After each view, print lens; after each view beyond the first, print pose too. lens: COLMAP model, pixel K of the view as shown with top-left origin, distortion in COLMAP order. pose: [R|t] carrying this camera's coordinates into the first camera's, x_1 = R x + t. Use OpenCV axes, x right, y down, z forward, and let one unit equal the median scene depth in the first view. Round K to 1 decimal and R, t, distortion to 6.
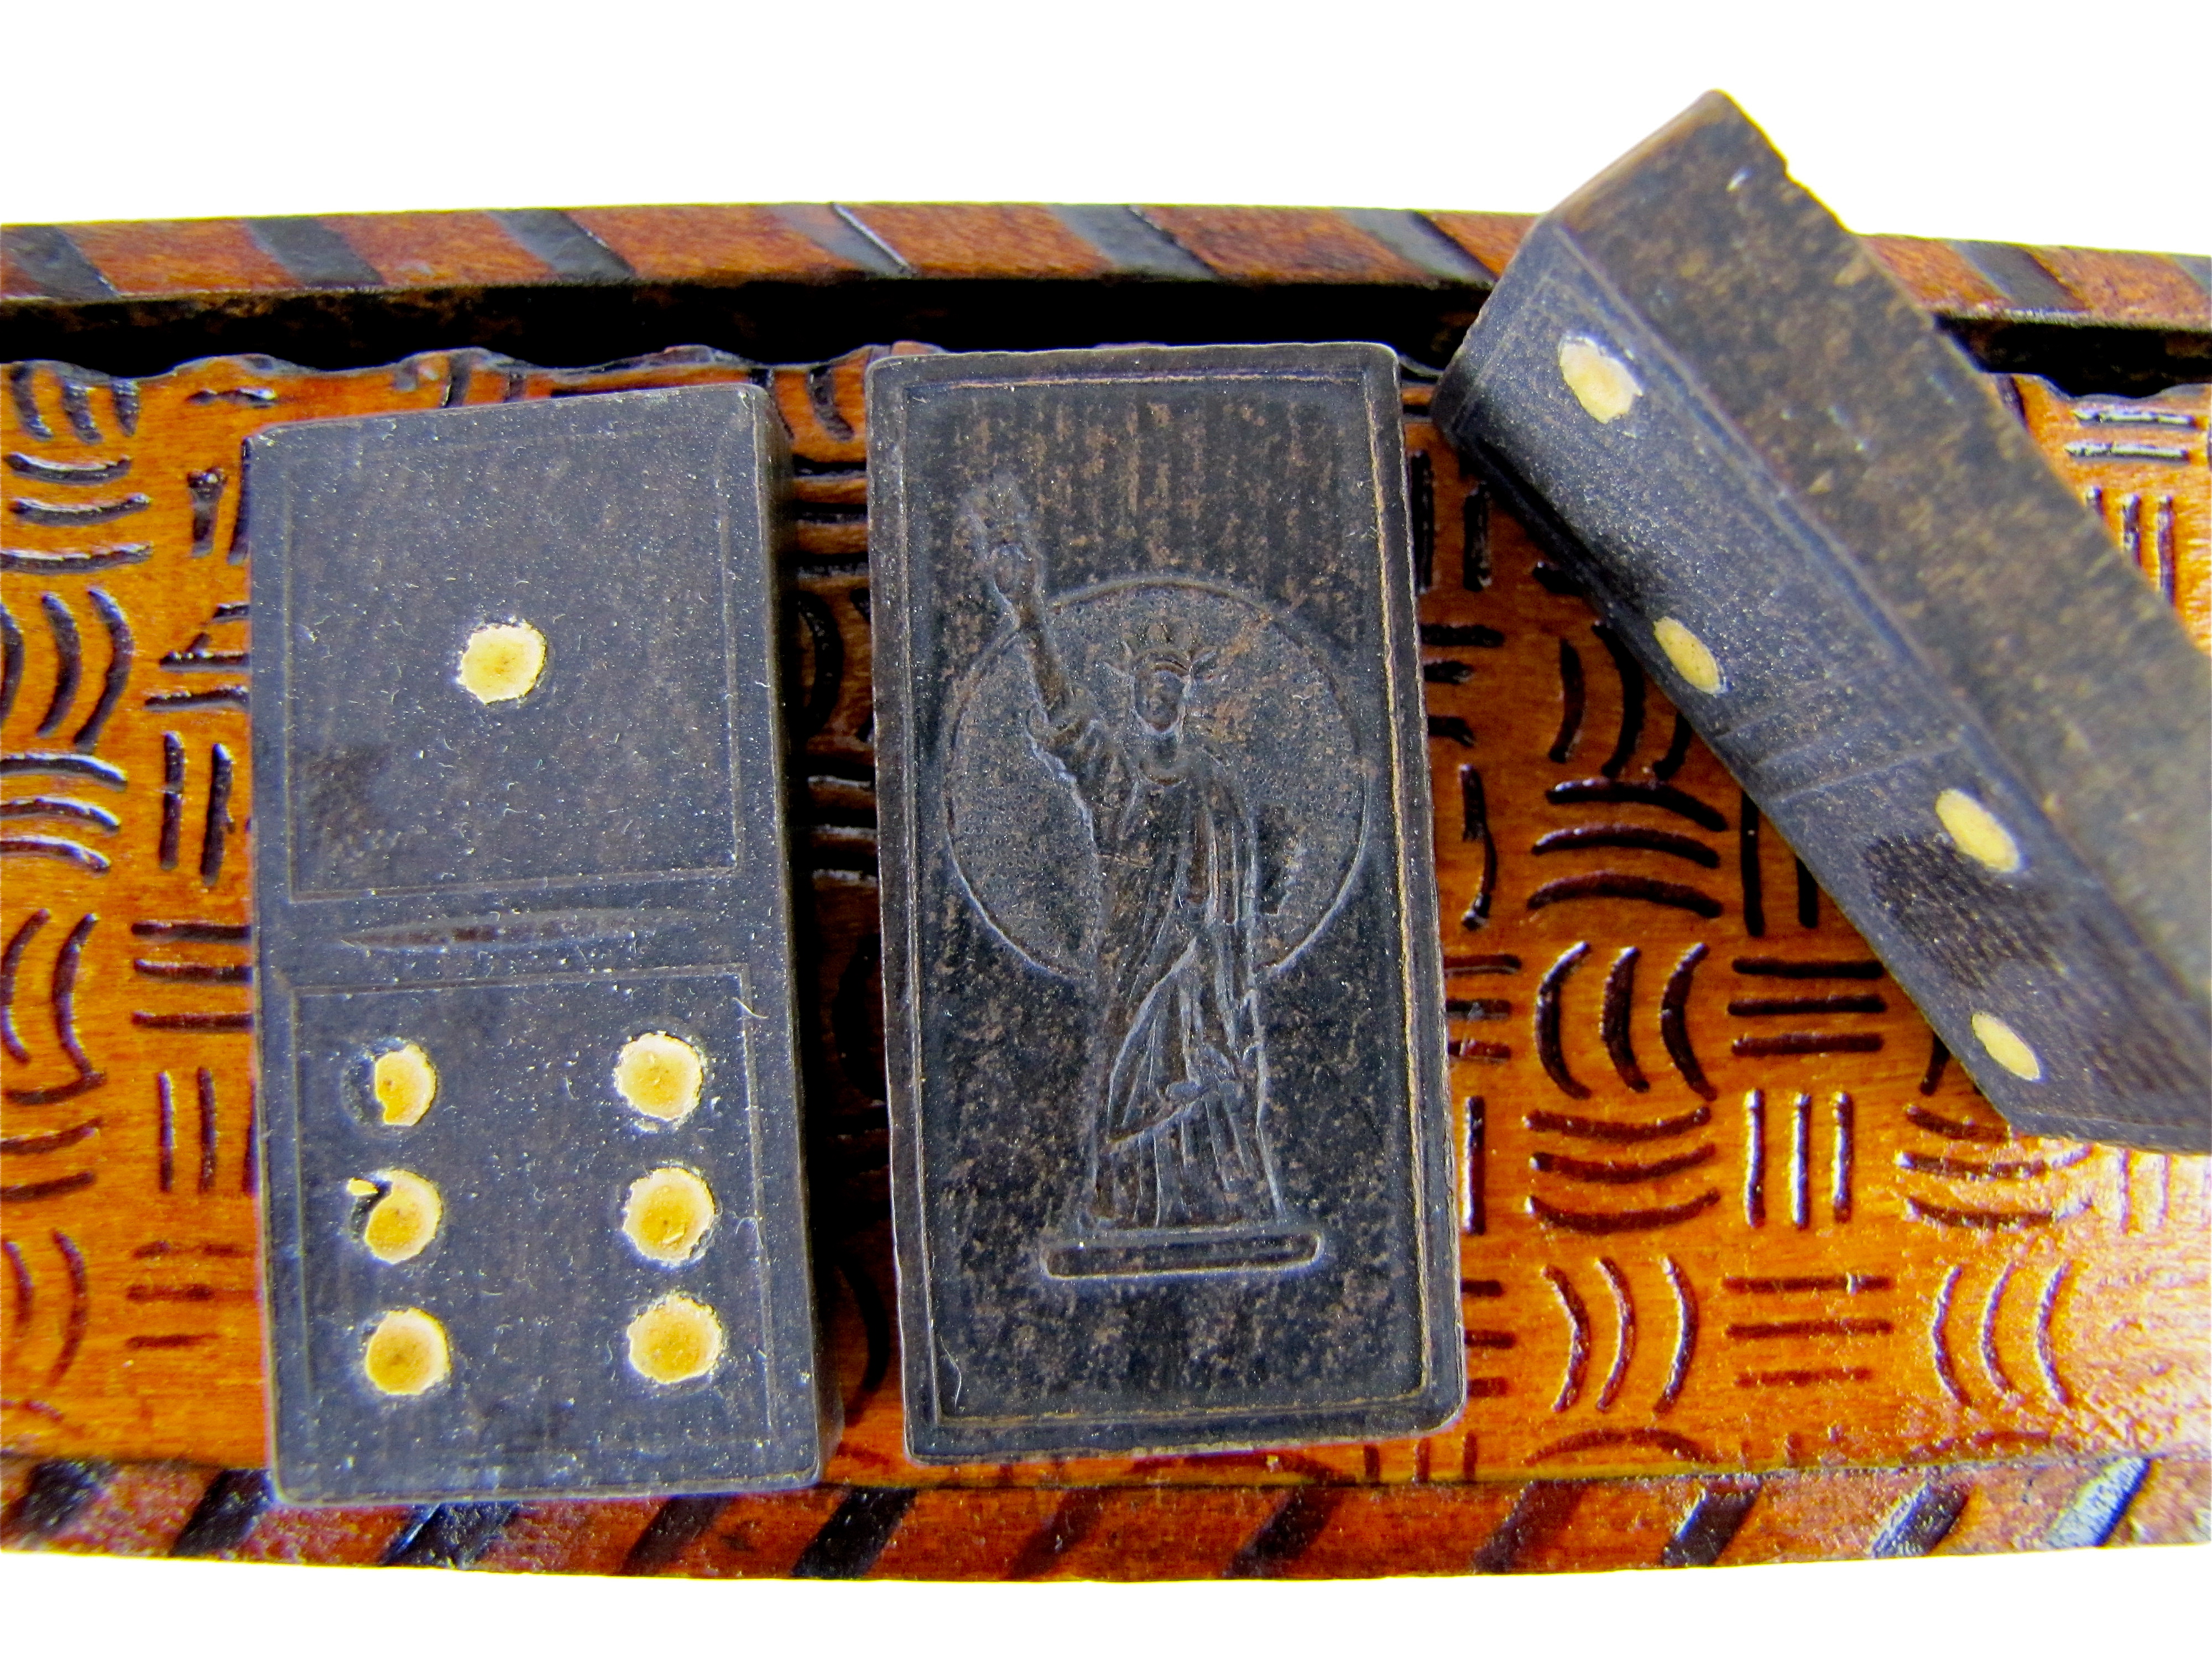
lens RADIAL K [[1847.0, 0, 1093.6], [0, 1847.0, 766.9], [0, 0, 1]] dist [-0.183073, 0.086677]
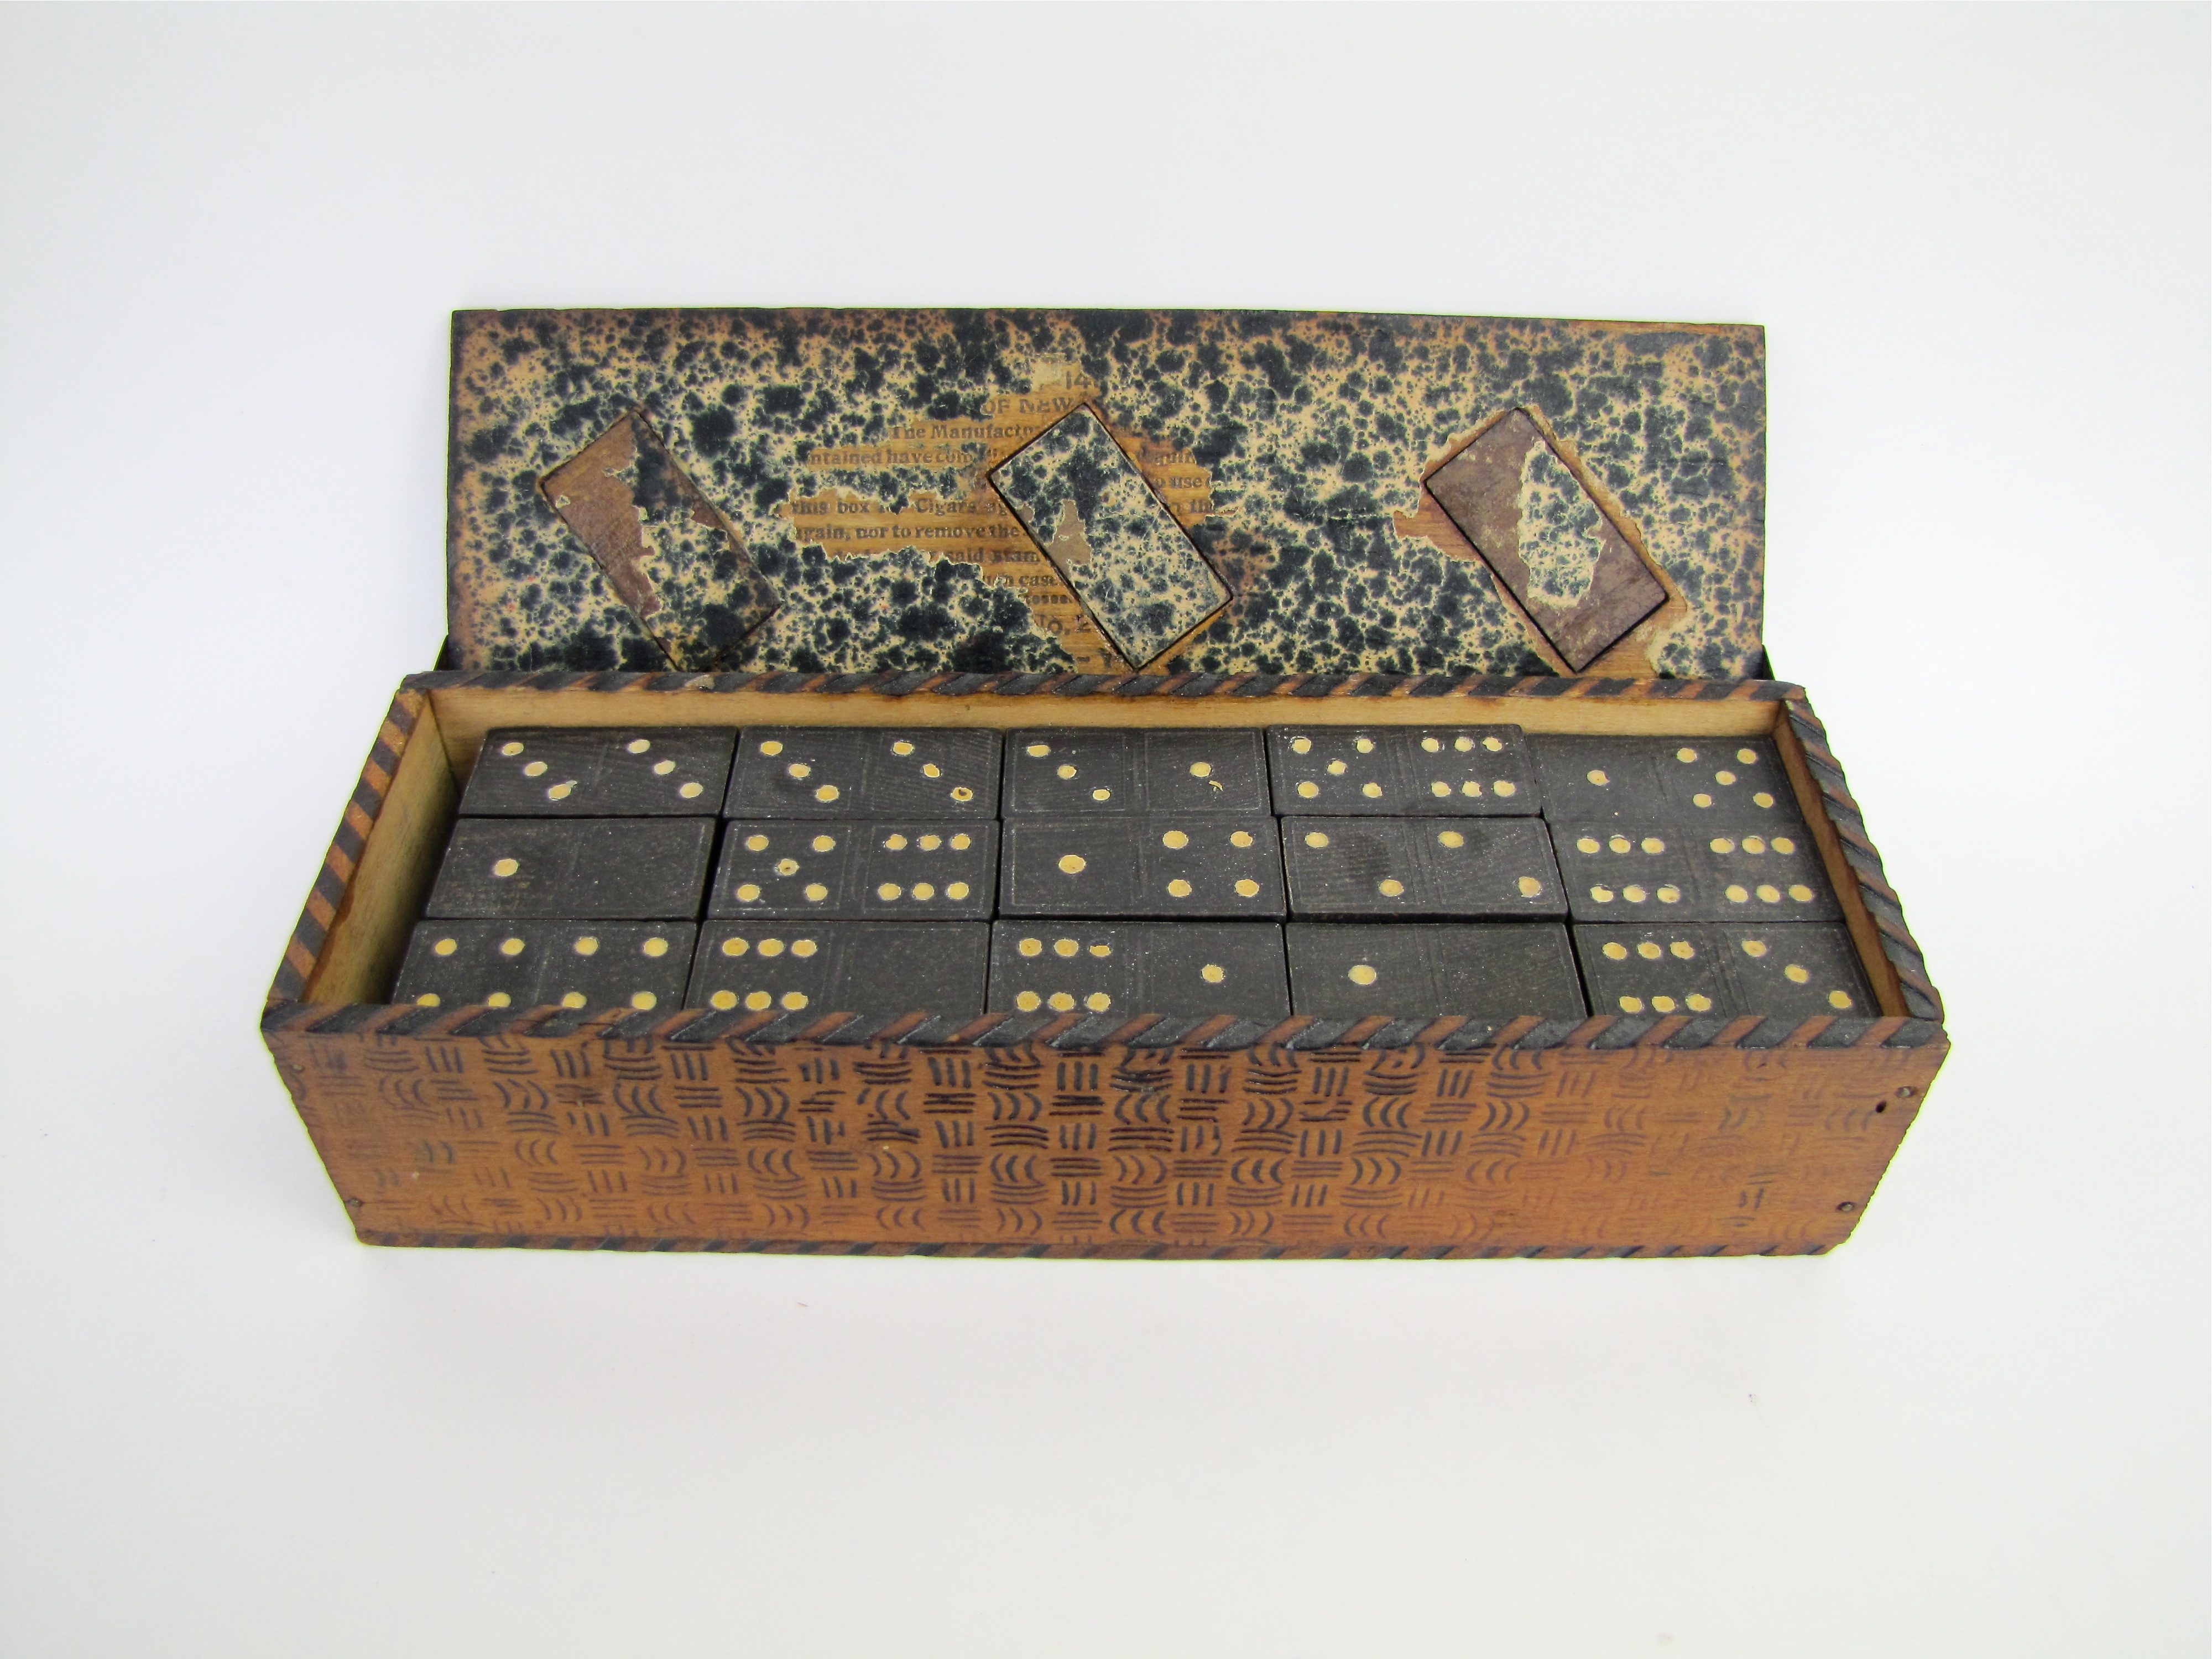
lens RADIAL K [[1847.0, 0, 1107.9], [0, 1847.0, 814.2], [0, 0, 1]] dist [-0.183073, 0.086677]
pose [[0.999658, 0.020013, -0.016830, 0.063096], [0.000545, 0.627528, 0.778594, -3.137134], [0.026143, -0.778337, 0.627303, -0.669262]]
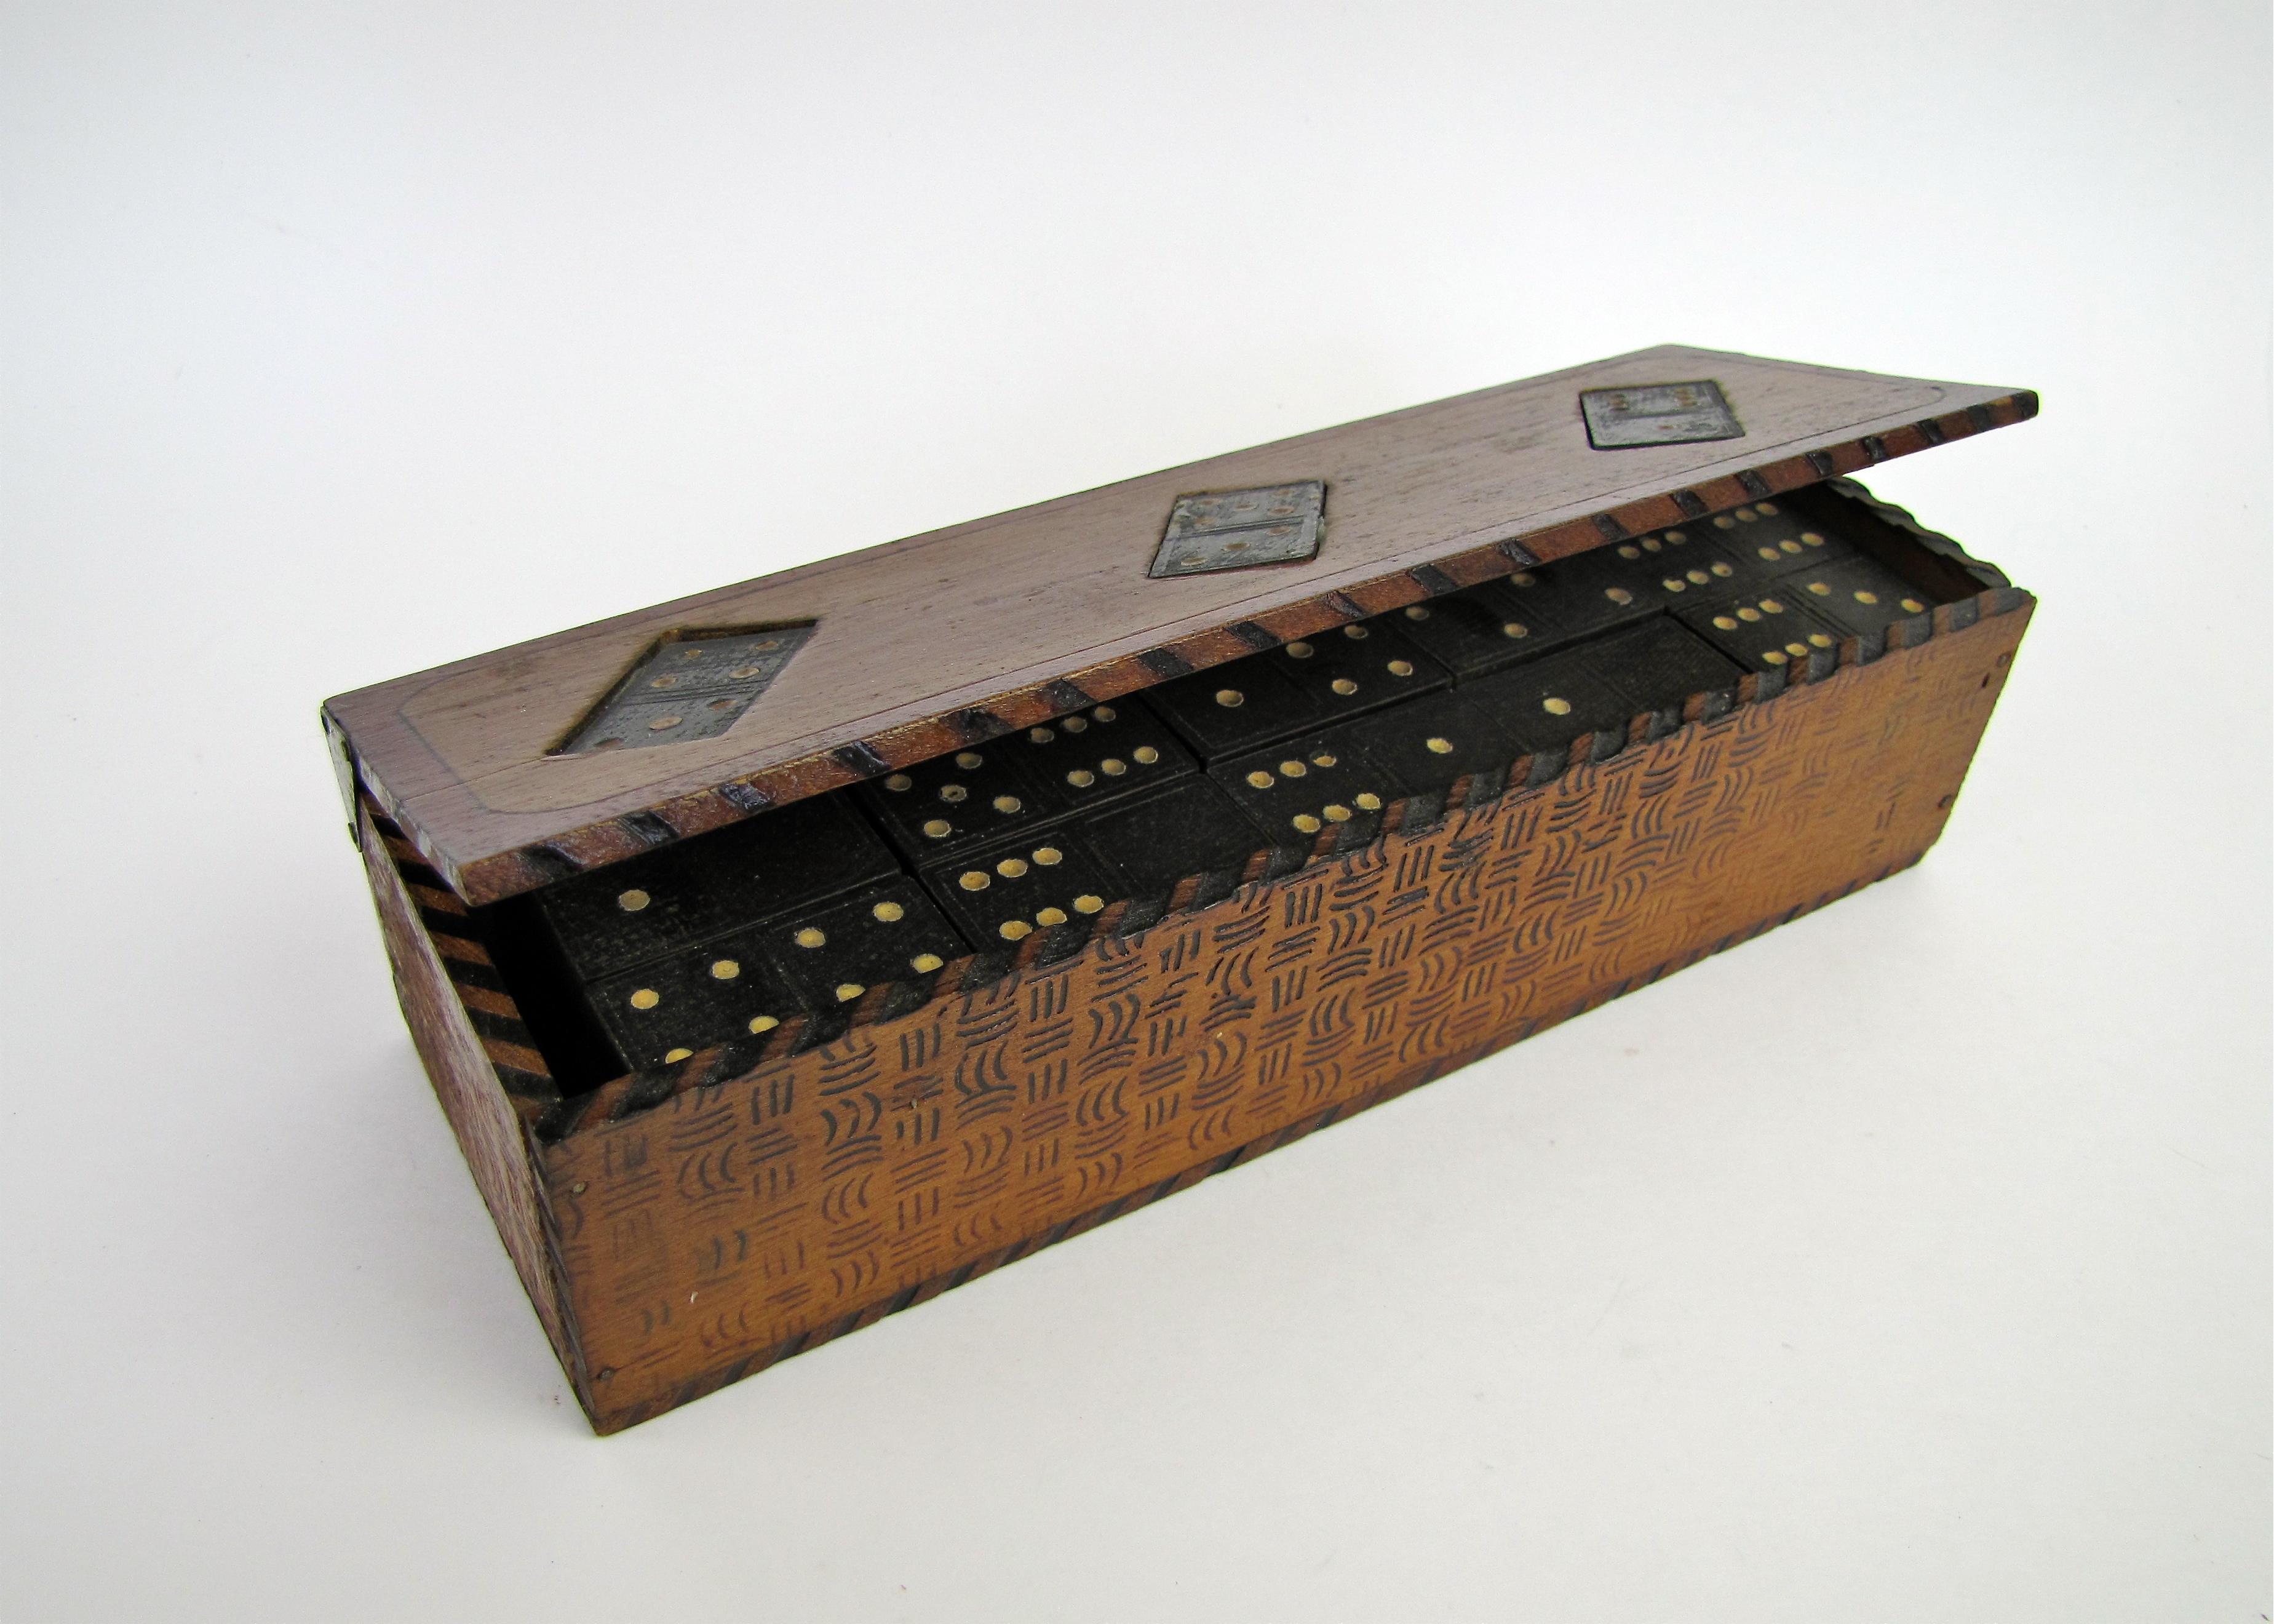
lens RADIAL K [[2037.1, 0, 1076.0], [0, 2037.1, 850.3], [0, 0, 1]] dist [-0.160068, -0.001111]
pose [[0.872975, -0.284858, 0.395944, -1.935952], [-0.109009, 0.677281, 0.727604, -2.664678], [-0.475429, -0.678341, 0.560197, -0.564961]]
